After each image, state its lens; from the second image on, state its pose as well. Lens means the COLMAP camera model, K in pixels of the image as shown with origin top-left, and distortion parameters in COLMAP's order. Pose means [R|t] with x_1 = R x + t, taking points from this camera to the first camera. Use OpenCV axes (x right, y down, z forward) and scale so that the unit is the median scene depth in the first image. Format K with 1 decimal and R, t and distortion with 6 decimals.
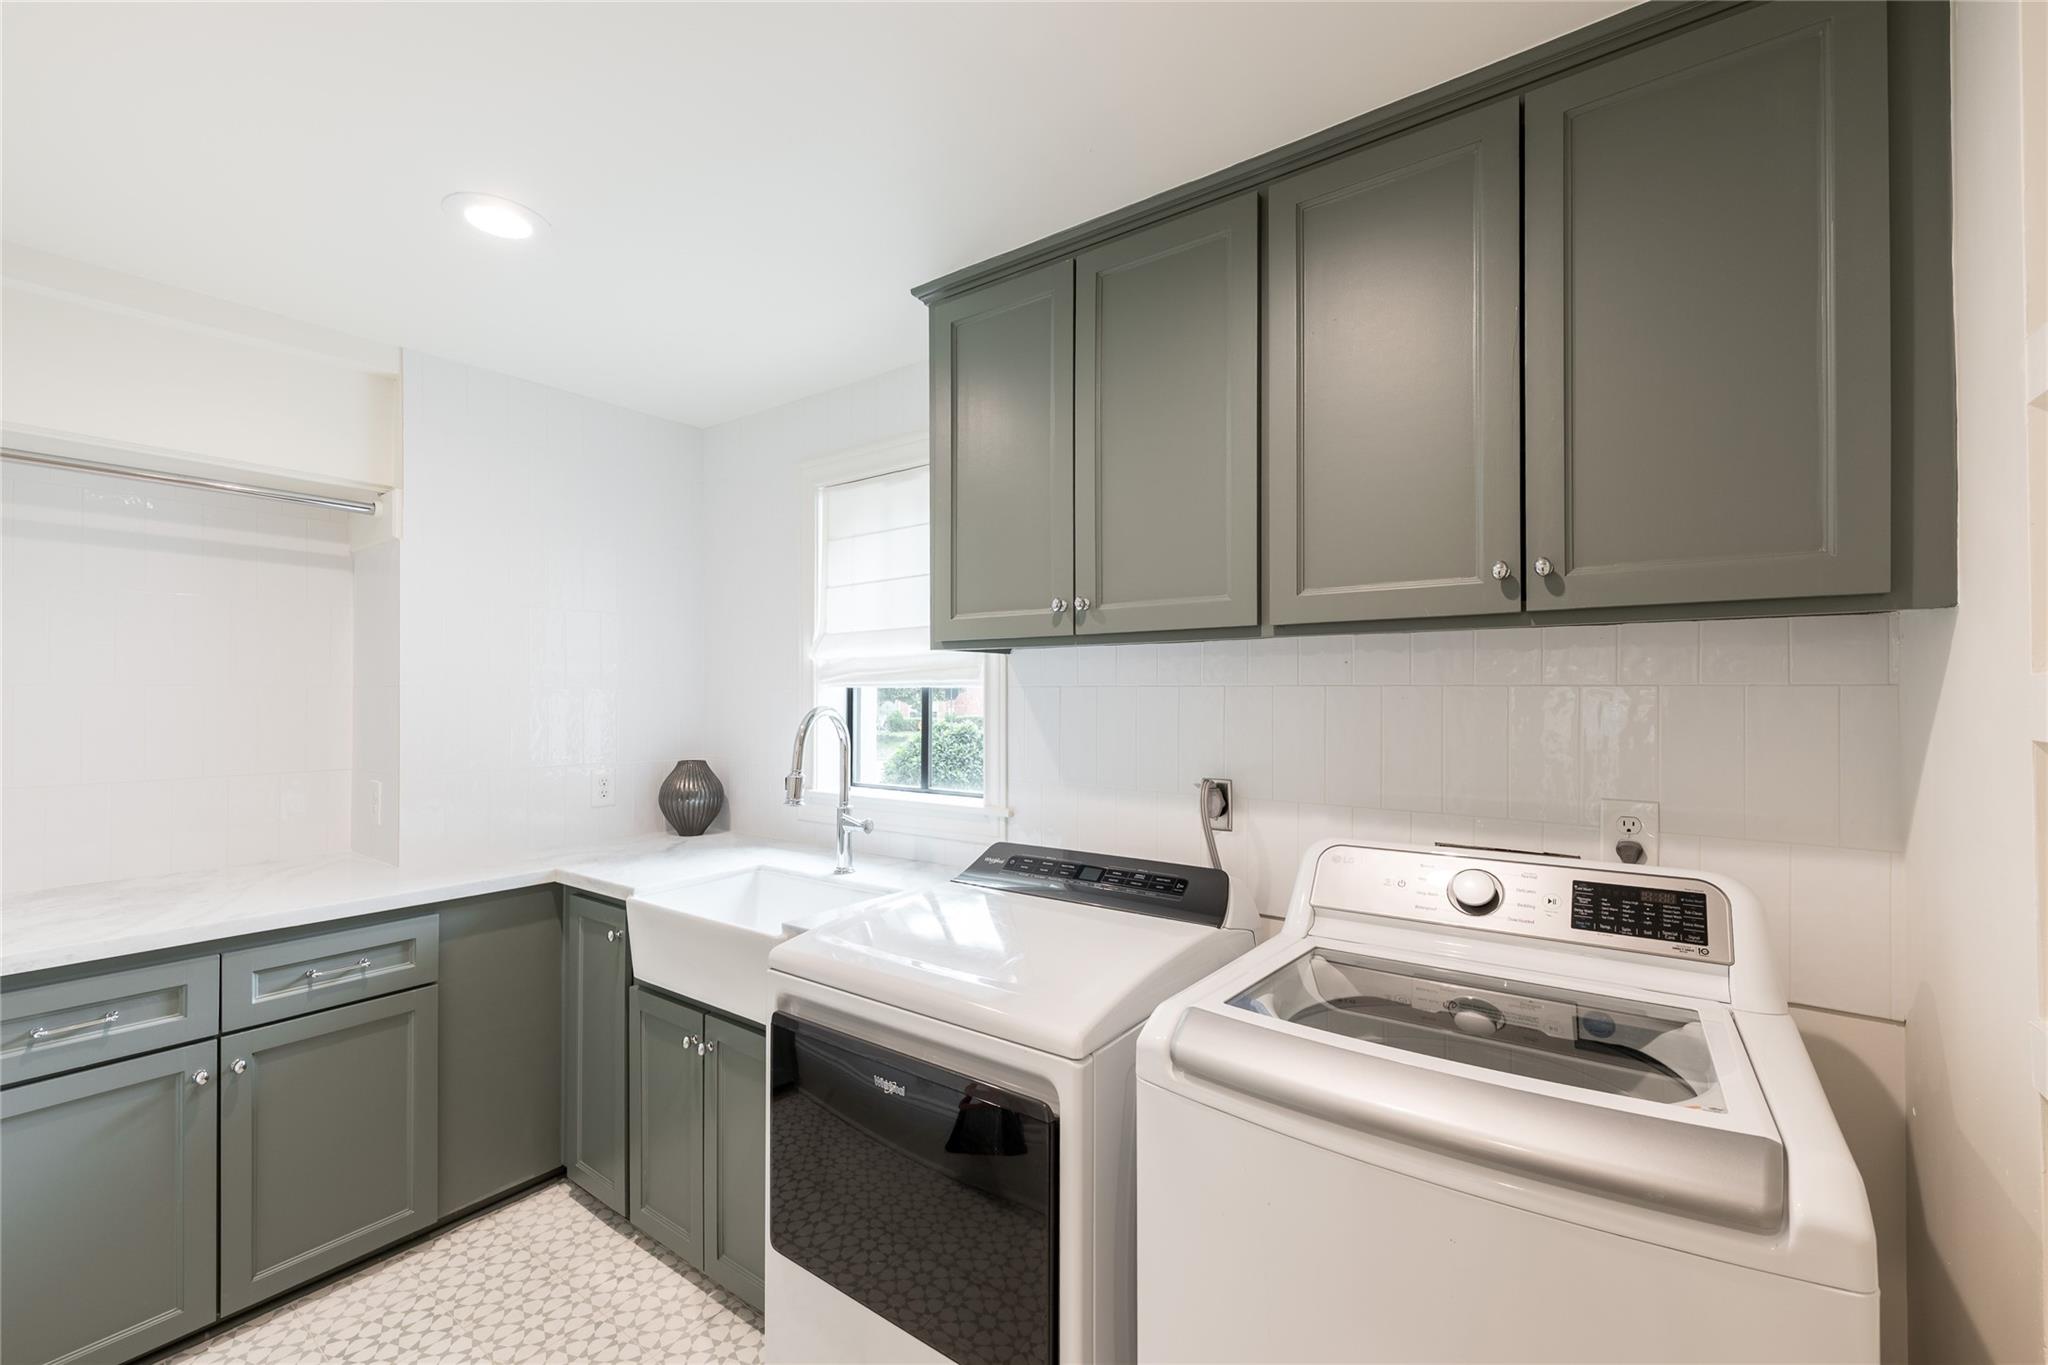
lens RADIAL K [[804.0, 0, 1021.1], [0, 804.0, 690.5], [0, 0, 1]] dist [-0.002017, 0.000194]
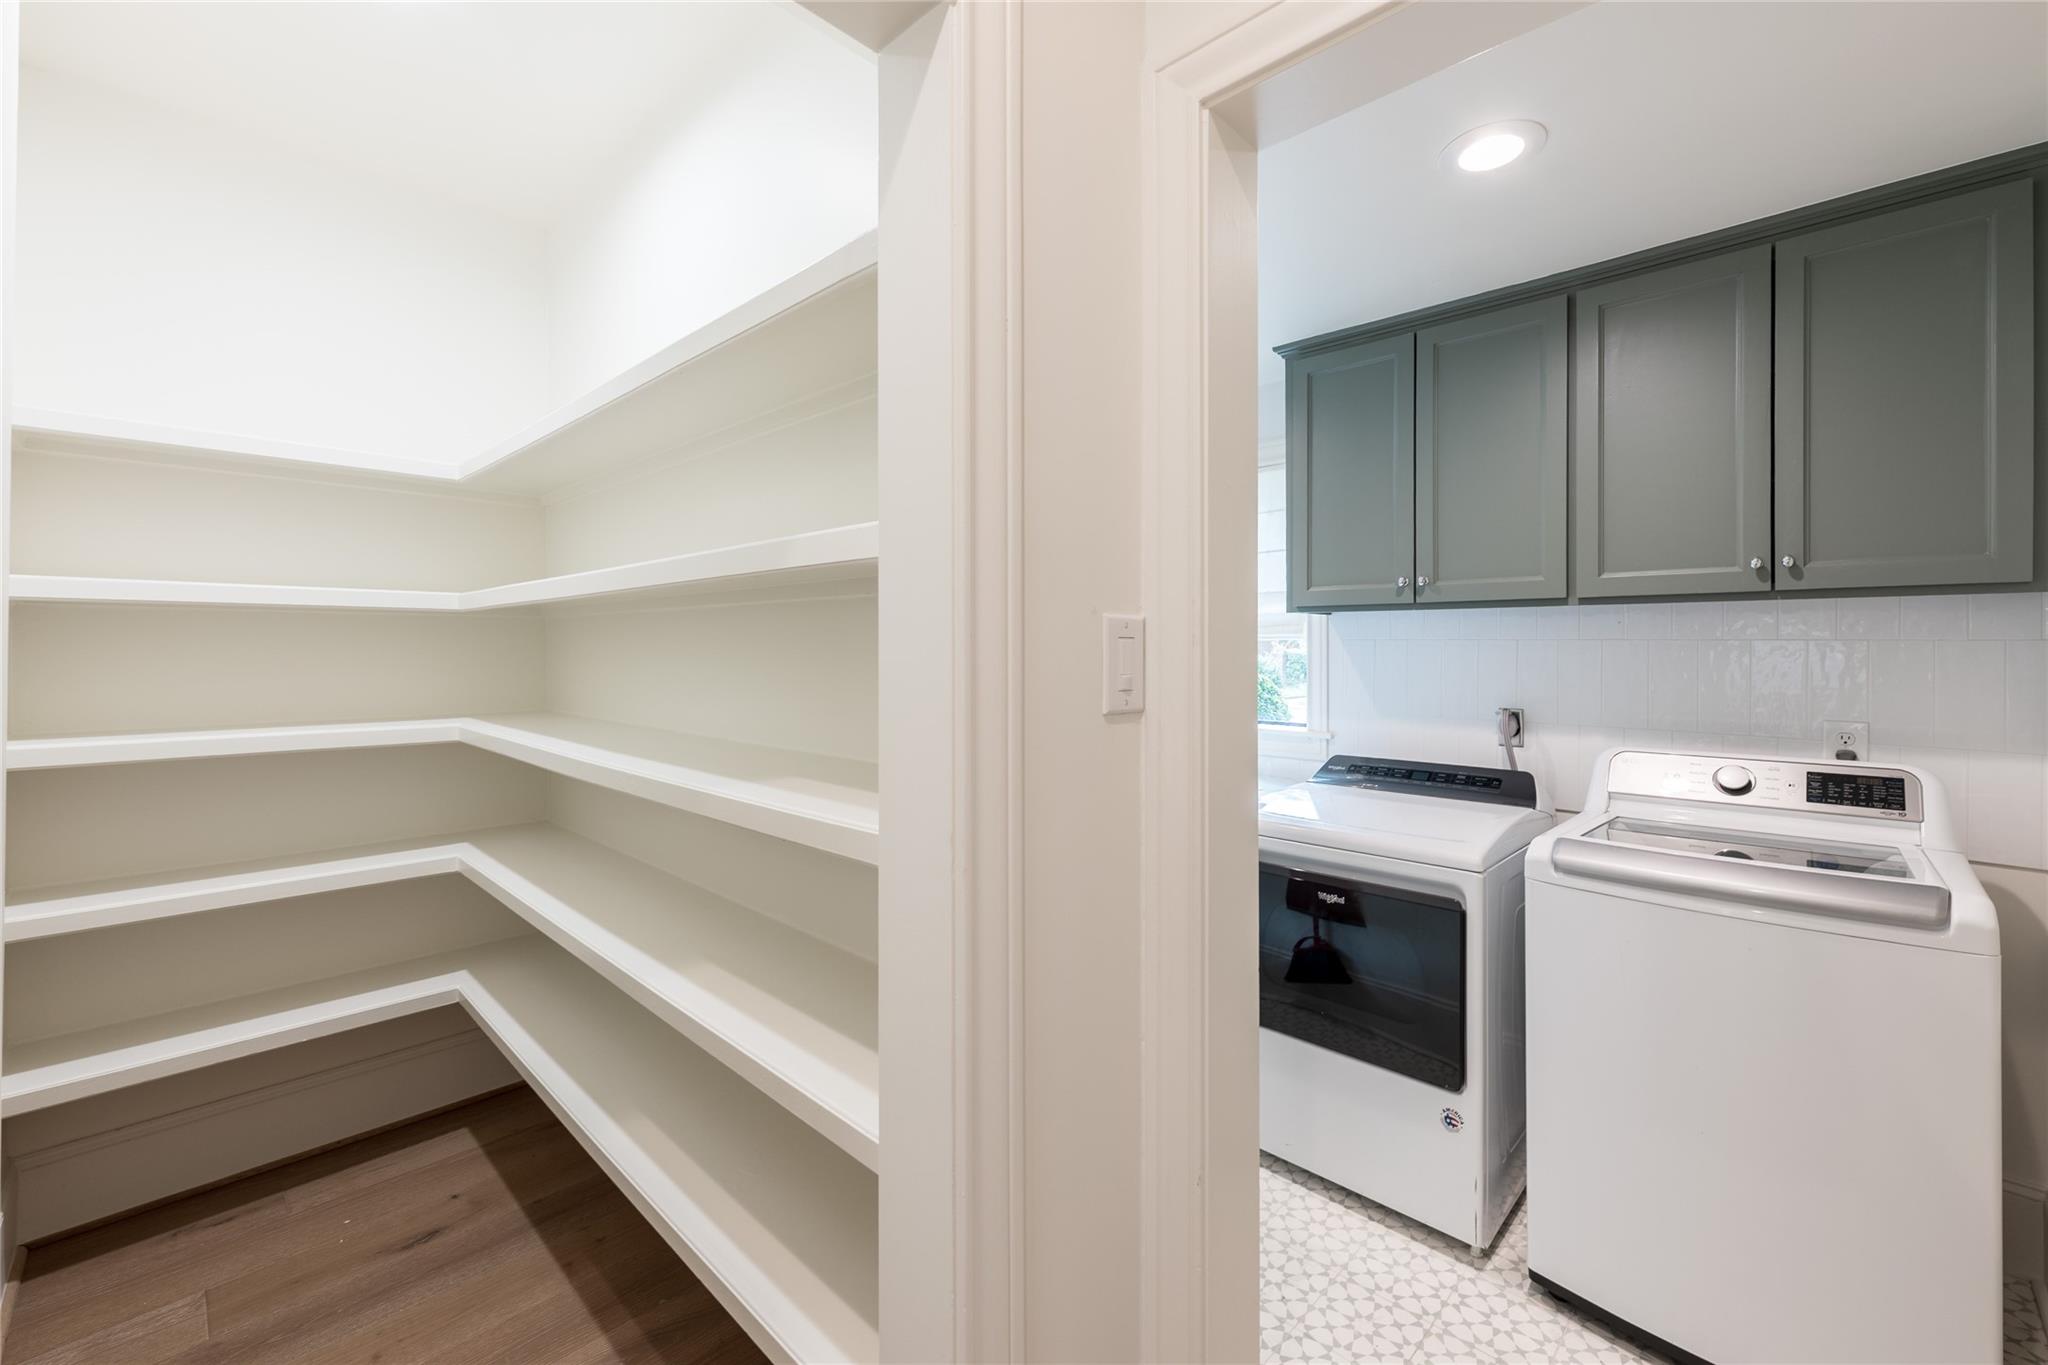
lens RADIAL K [[804.0, 0, 1088.5], [0, 804.0, 646.4], [0, 0, 1]] dist [-0.002017, 0.000194]
pose [[0.996117, 0.002366, -0.088007, -0.480073], [-0.001965, 0.999987, 0.004646, 0.001306], [0.088017, -0.004455, 0.996109, -0.563524]]
